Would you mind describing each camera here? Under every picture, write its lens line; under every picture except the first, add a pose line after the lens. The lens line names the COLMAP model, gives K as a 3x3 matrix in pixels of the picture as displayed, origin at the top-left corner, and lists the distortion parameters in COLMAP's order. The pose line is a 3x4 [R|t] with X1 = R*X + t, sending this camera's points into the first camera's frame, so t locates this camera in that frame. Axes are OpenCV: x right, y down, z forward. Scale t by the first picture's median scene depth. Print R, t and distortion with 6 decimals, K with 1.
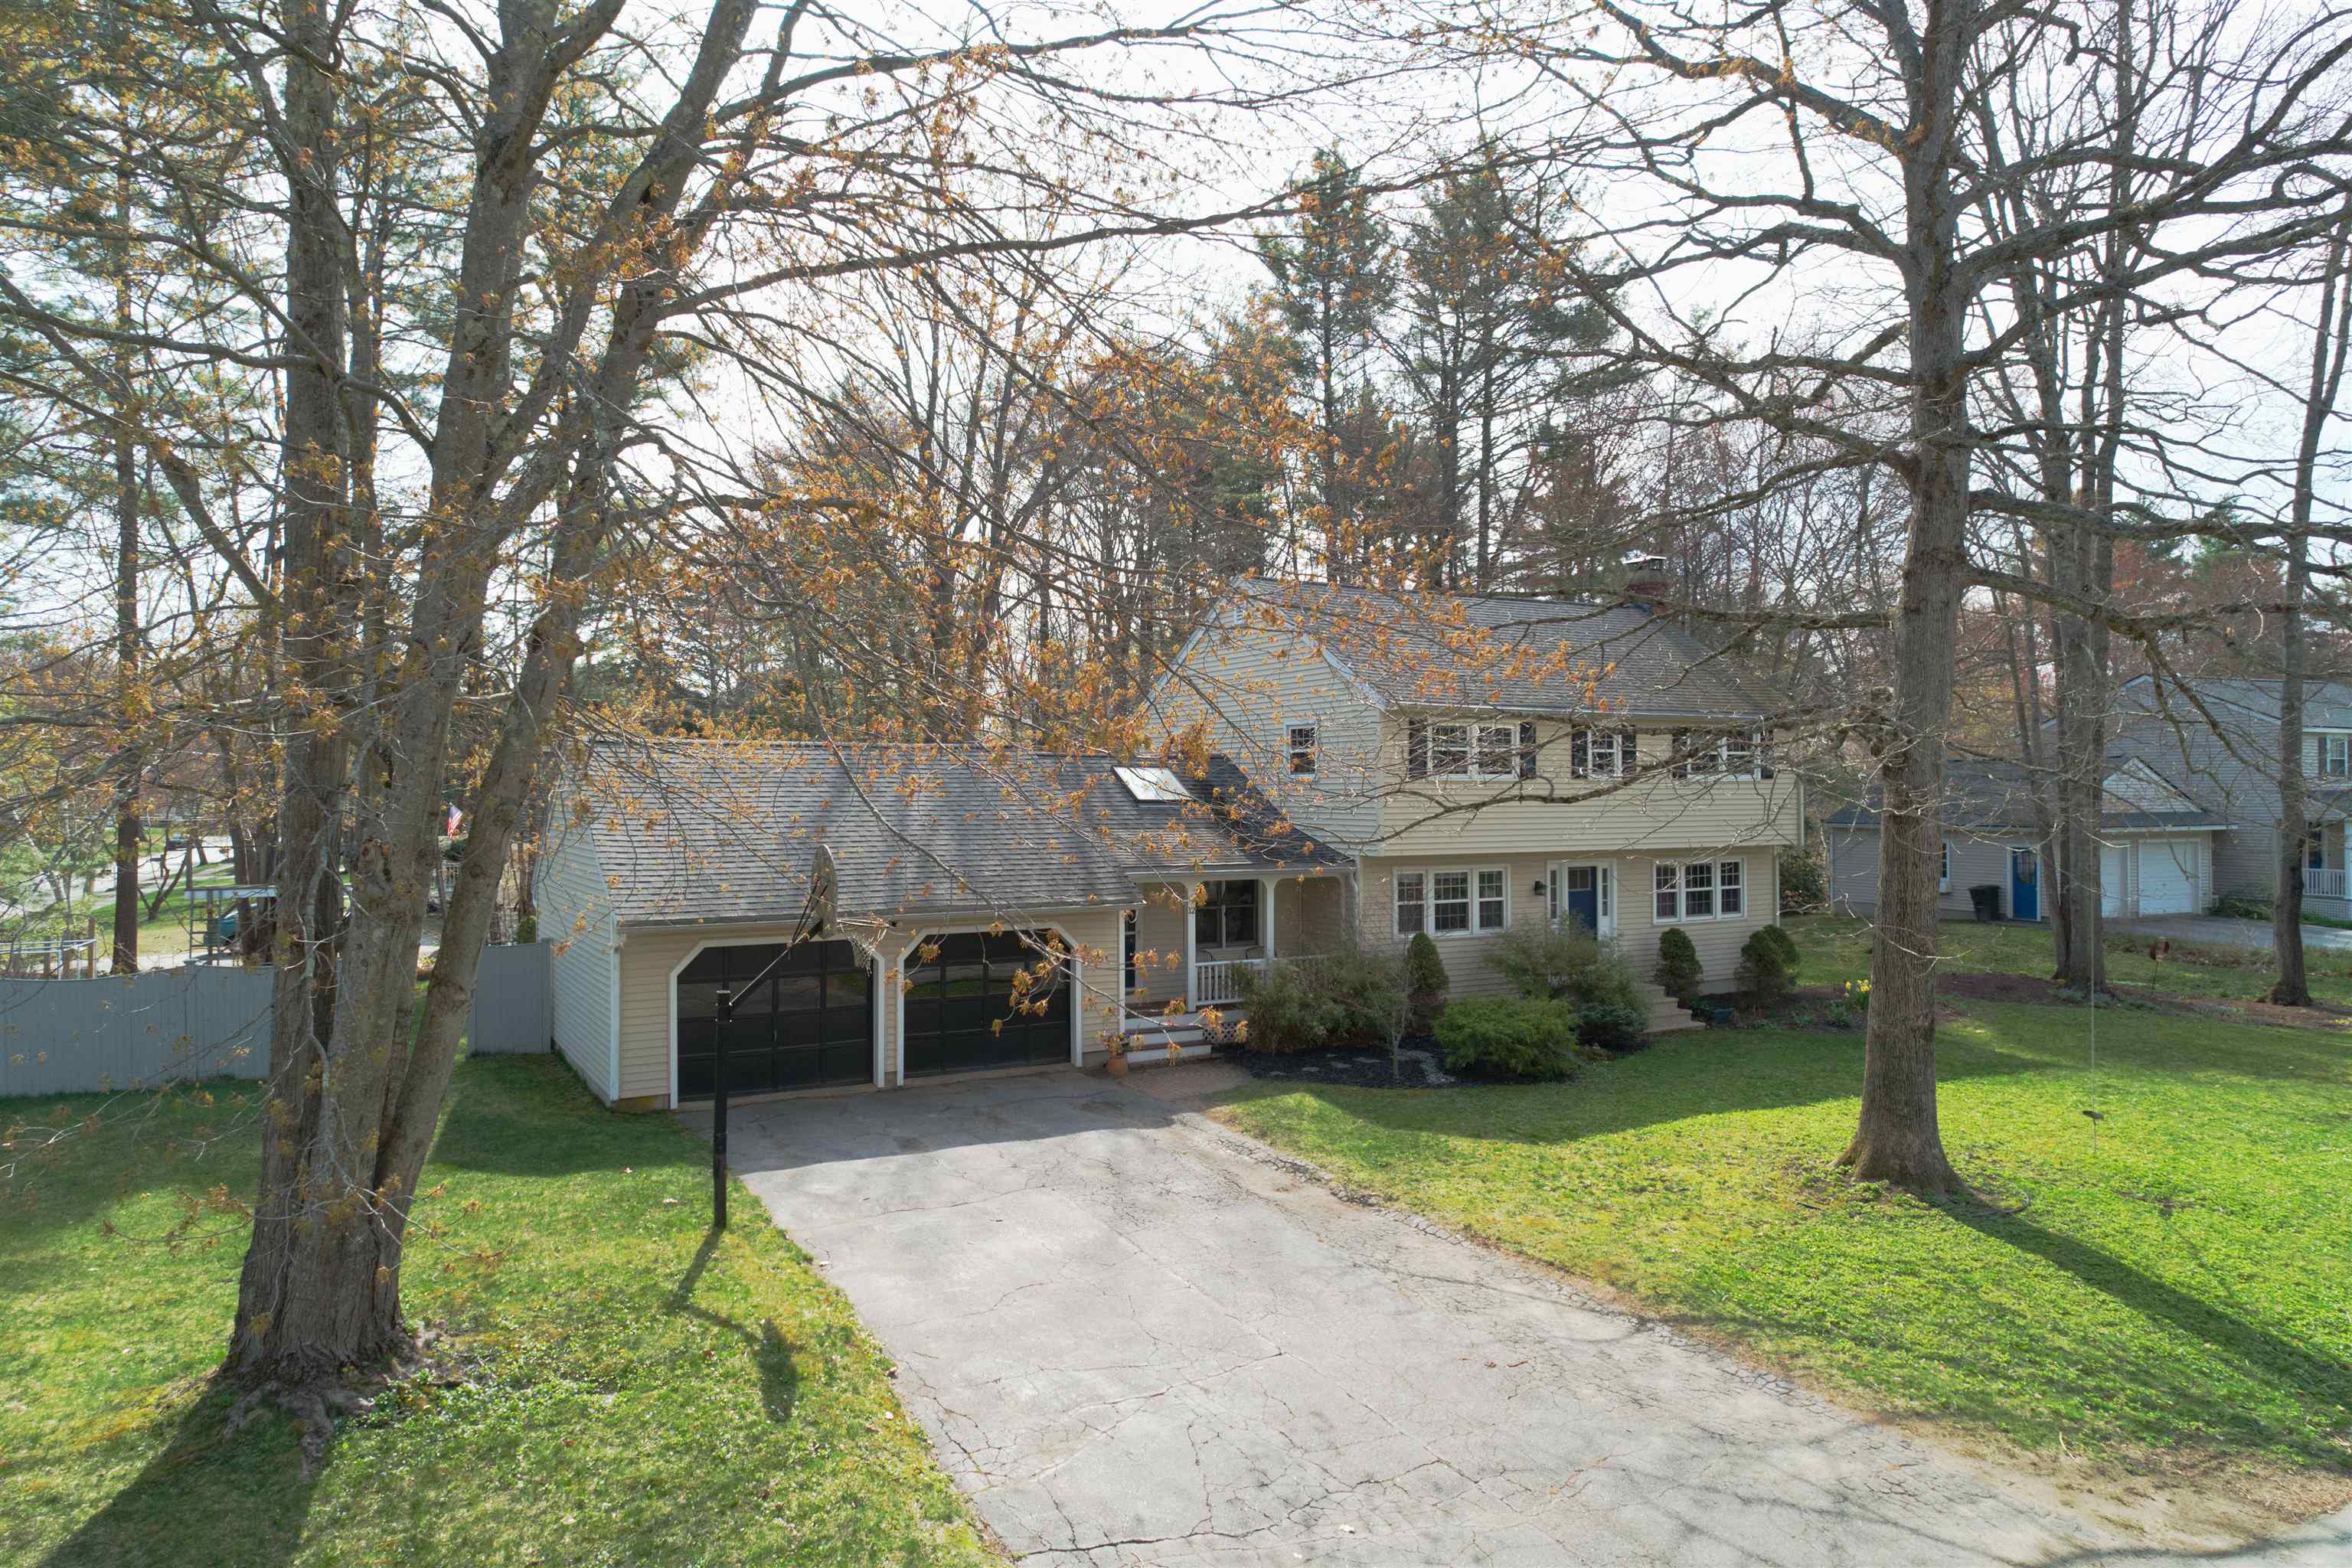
lens RADIAL K [[1463.5, 0, 1176.0], [0, 1463.5, 784.0], [0, 0, 1]] dist [-0.005876, -0.001032]
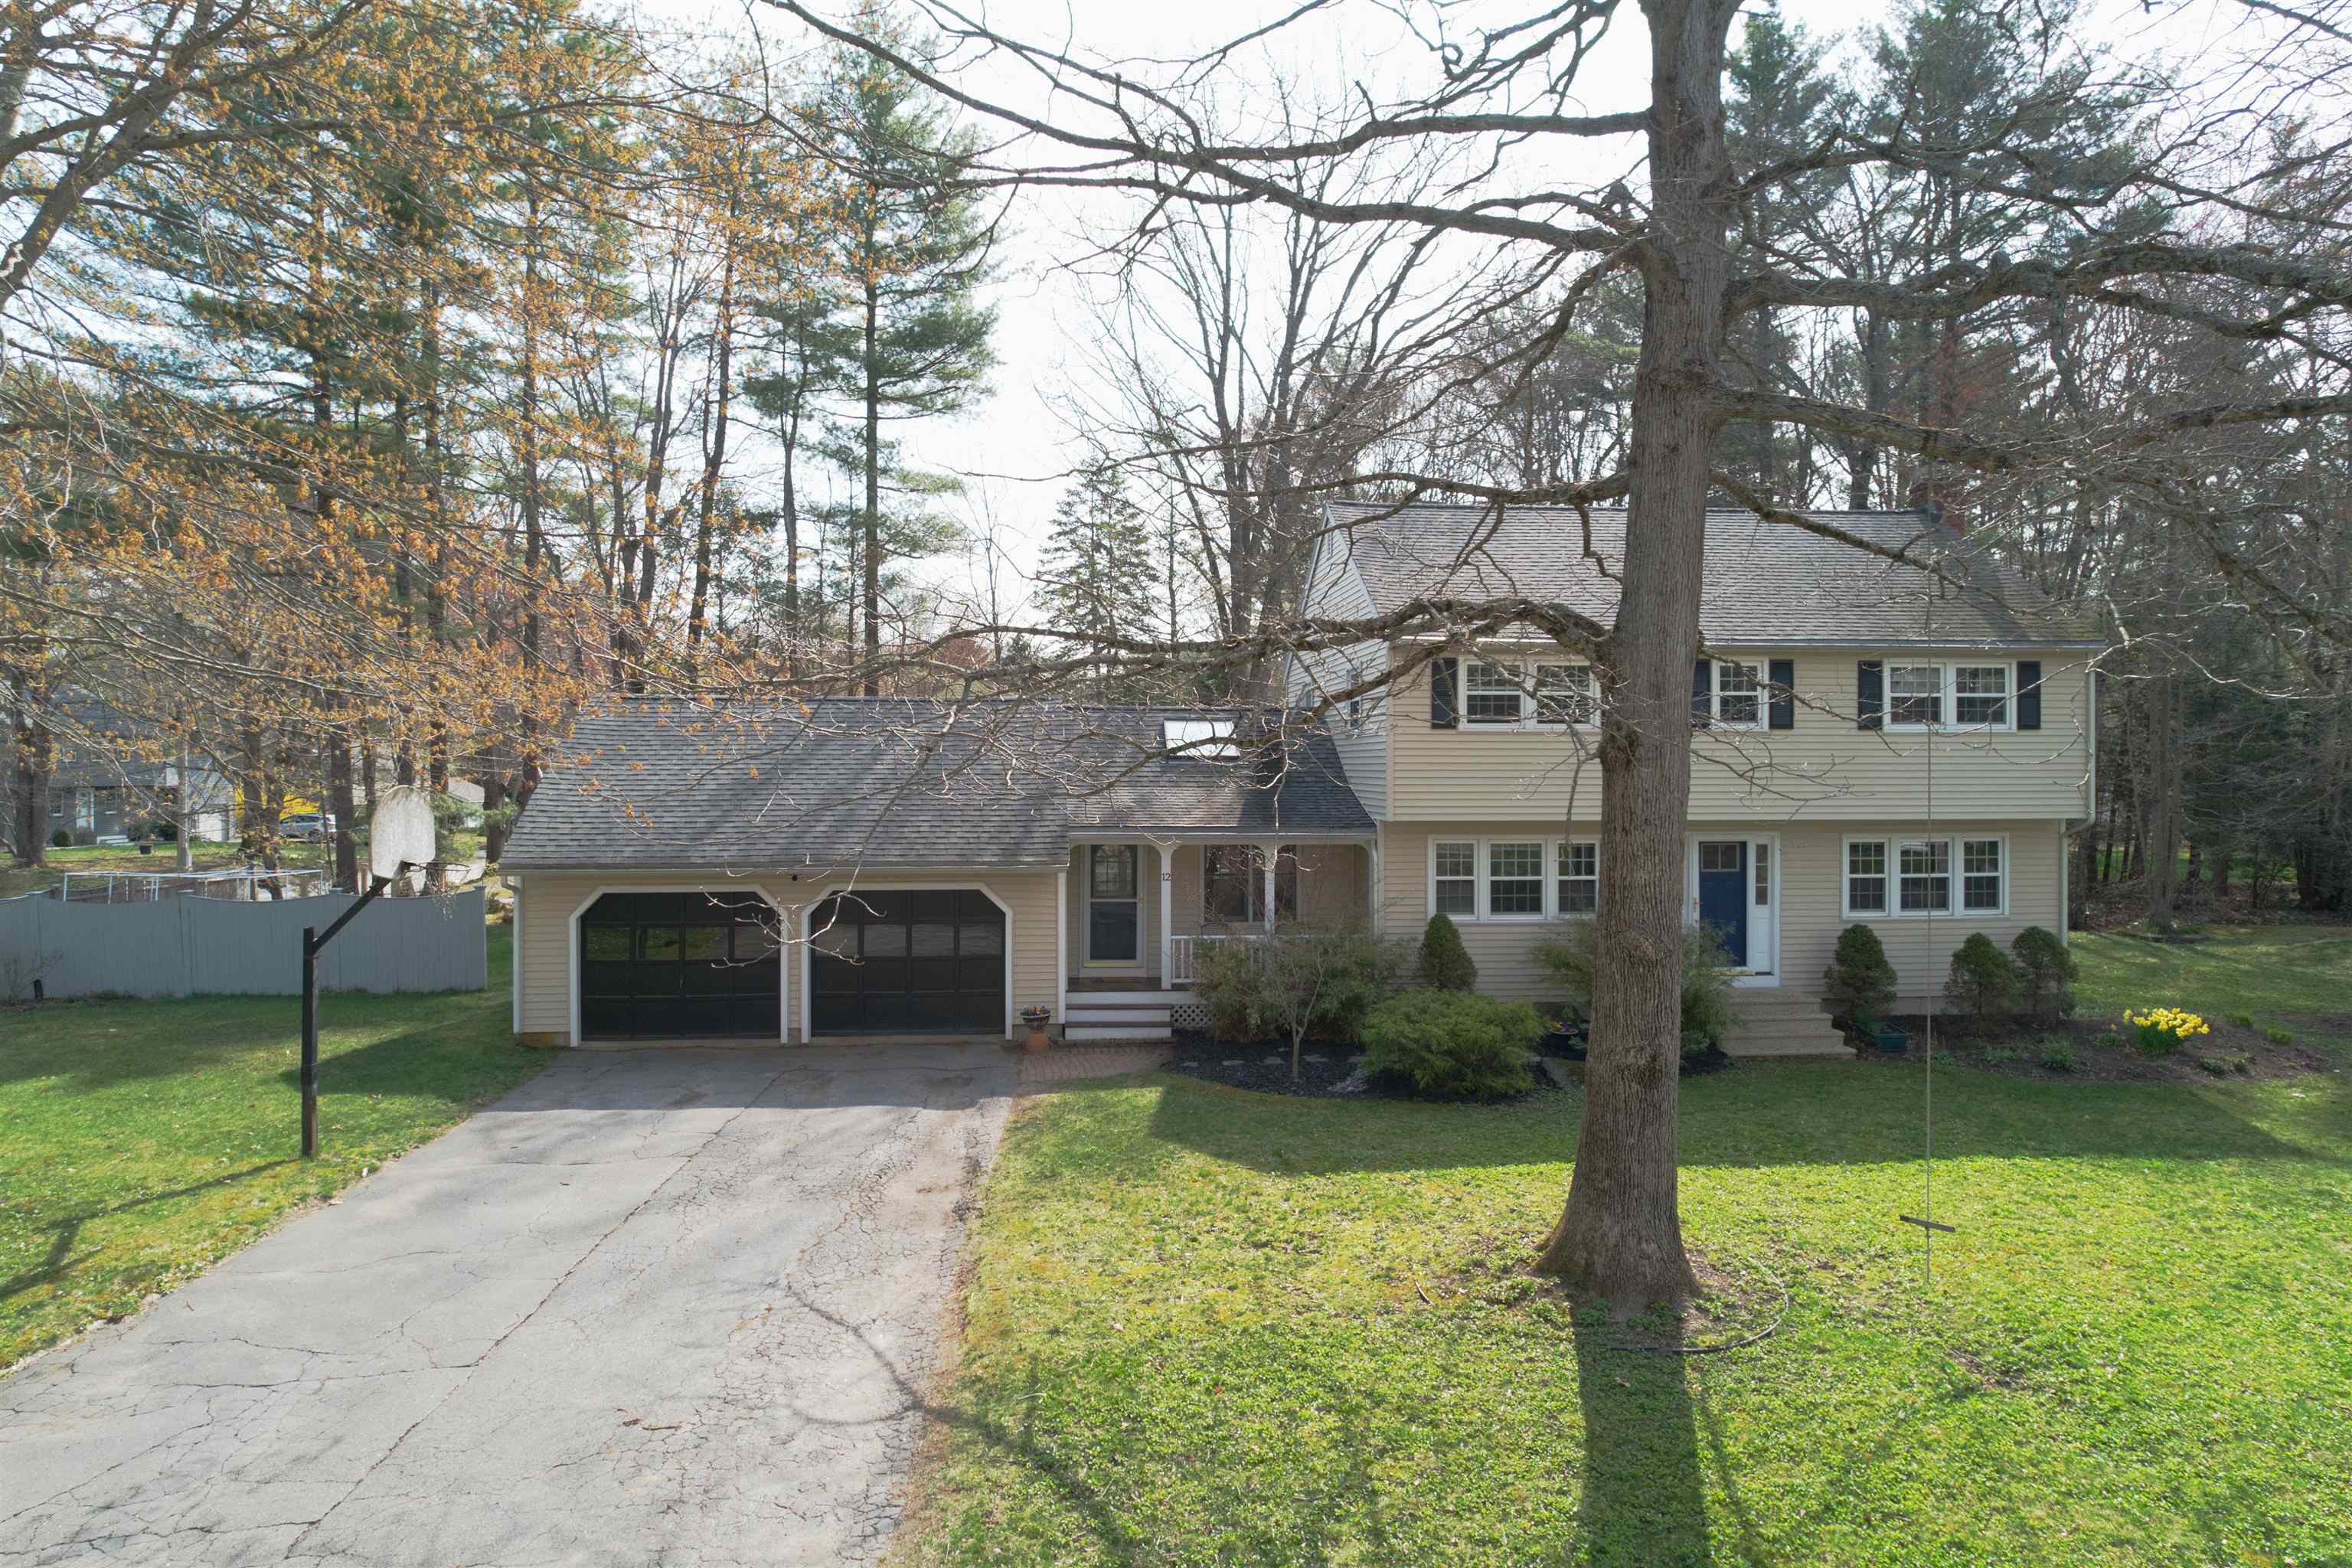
lens RADIAL K [[1521.2, 0, 1176.0], [0, 1521.2, 784.0], [0, 0, 1]] dist [0.001917, 0.000889]
pose [[0.918510, 0.016015, -0.395072, 0.406968], [-0.001787, 0.999337, 0.036355, -0.004686], [0.395393, -0.032687, 0.917930, 0.154581]]
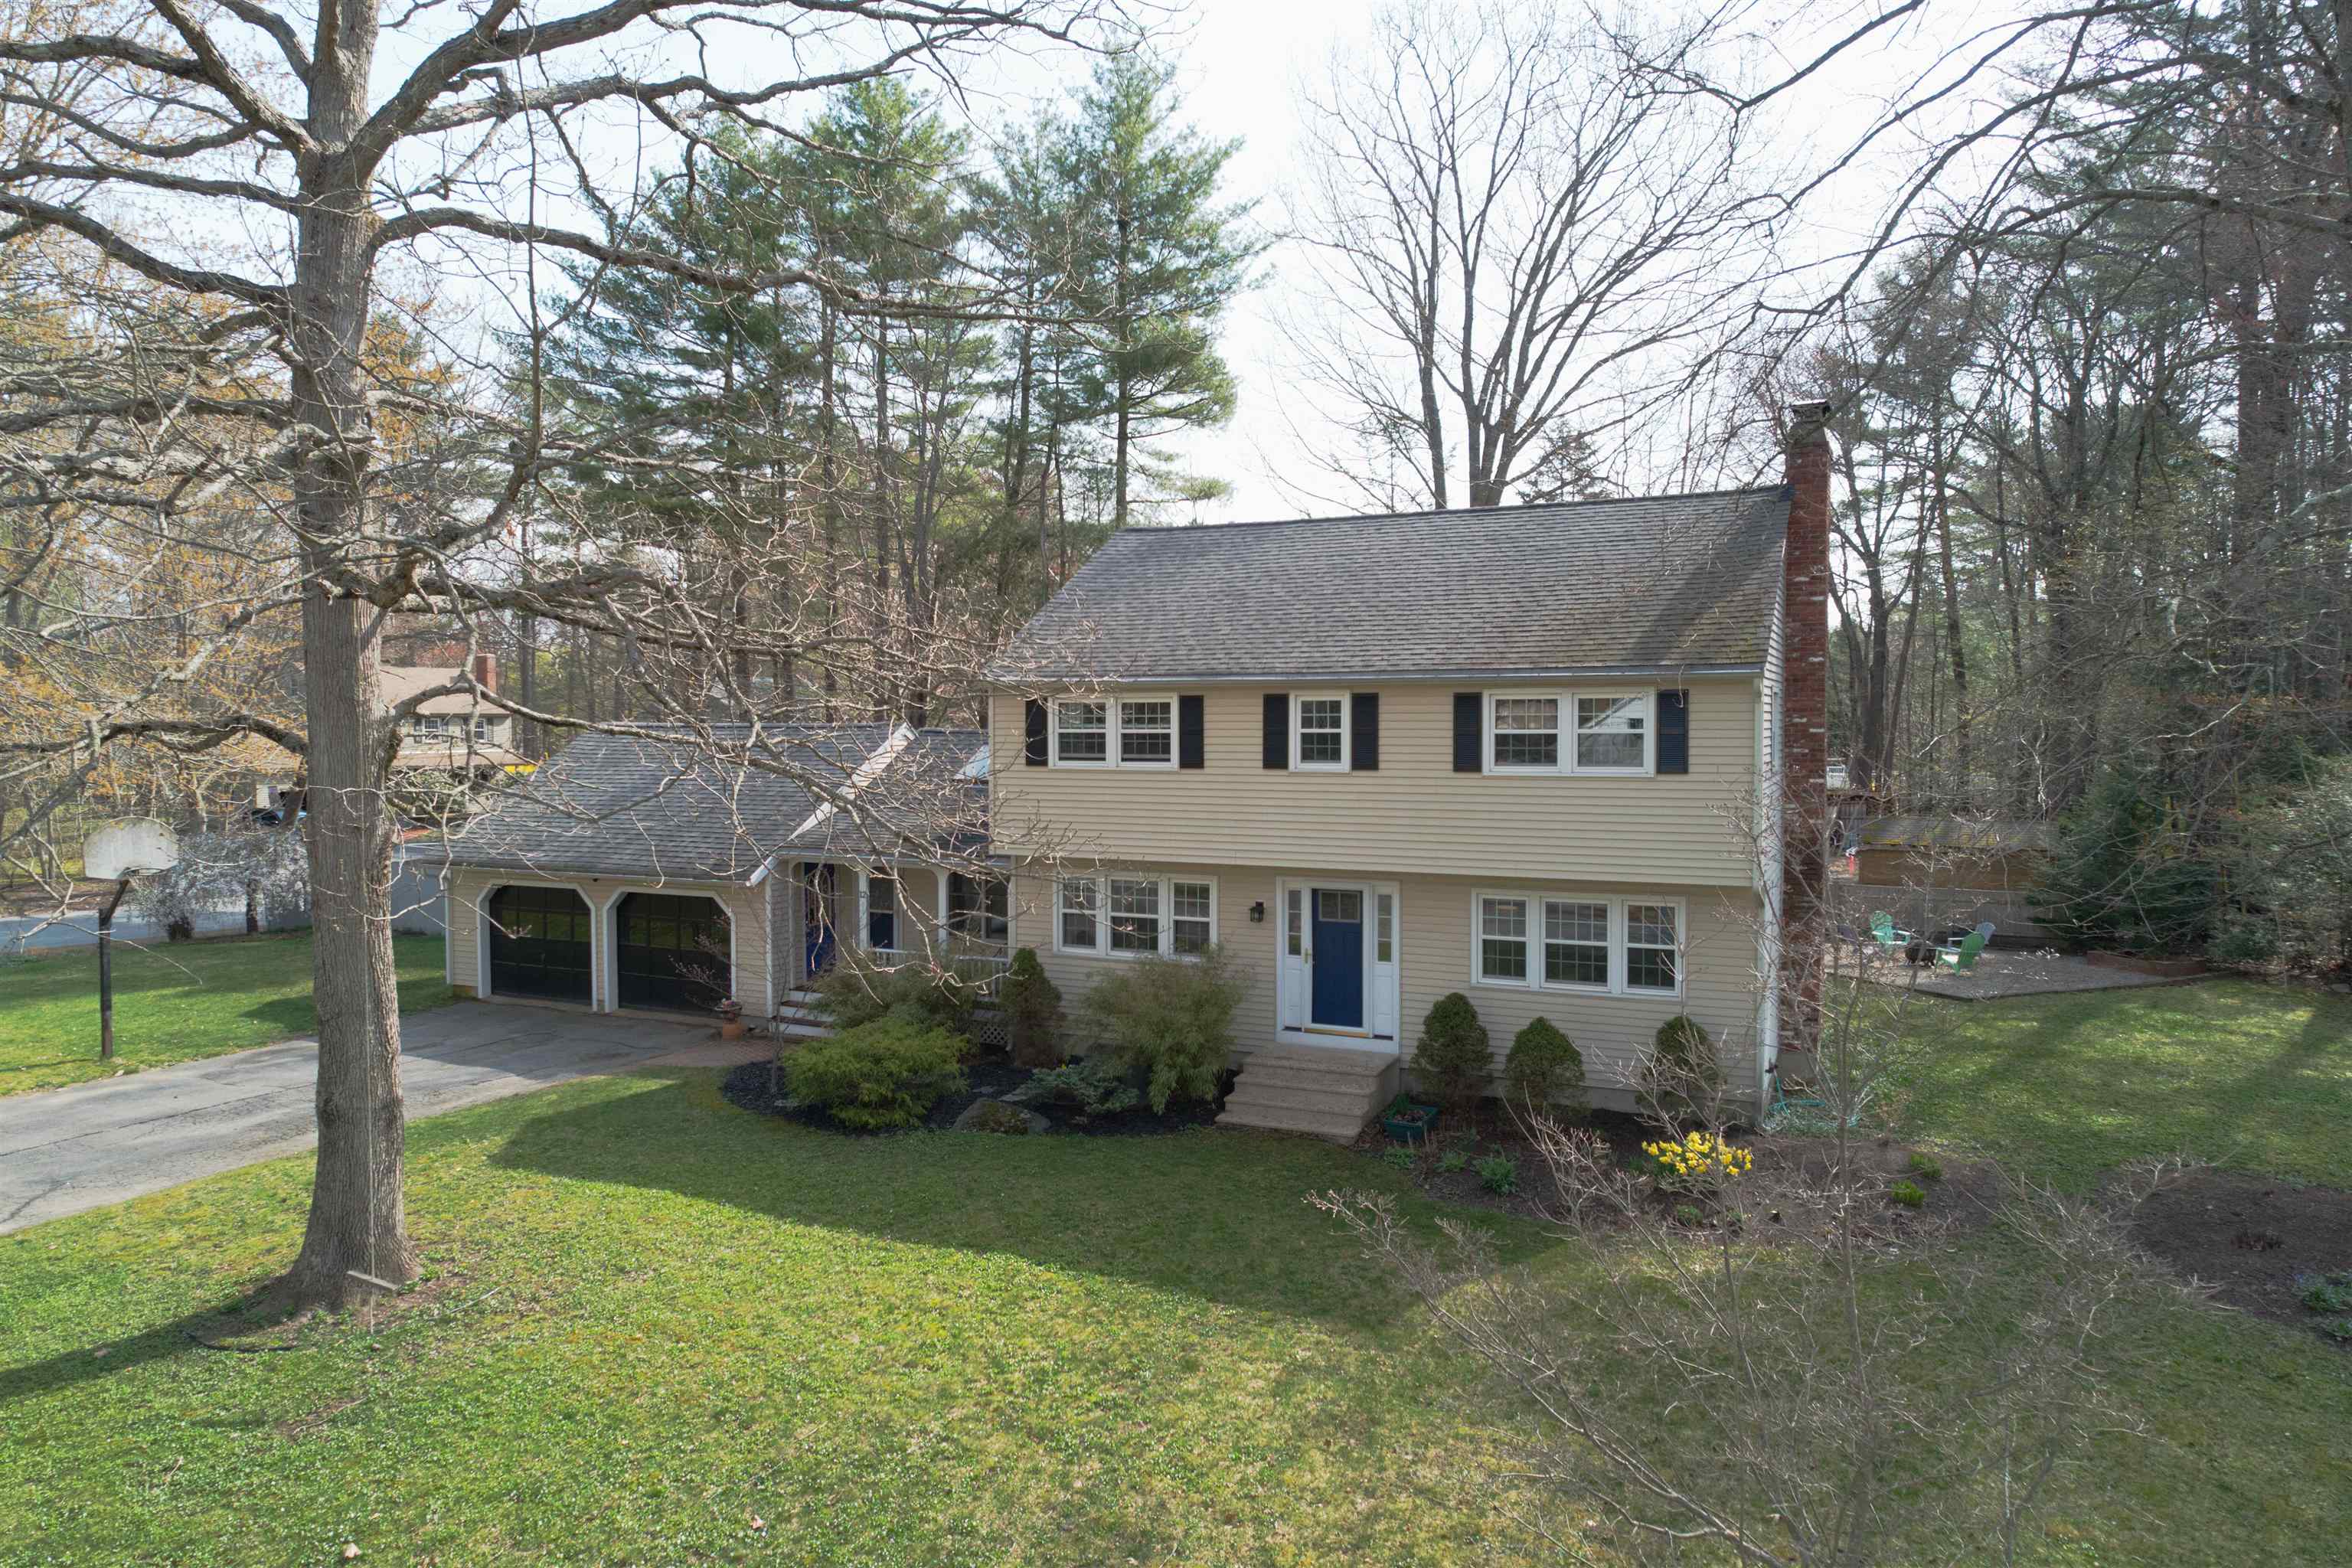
lens RADIAL K [[1706.6, 0, 1176.0], [0, 1706.6, 784.0], [0, 0, 1]] dist [-0.002712, -0.000668]
pose [[0.541045, 0.013746, -0.840881, 1.172147], [-0.011496, 0.999894, 0.008948, -0.004012], [0.840915, 0.004826, 0.541146, 0.573080]]
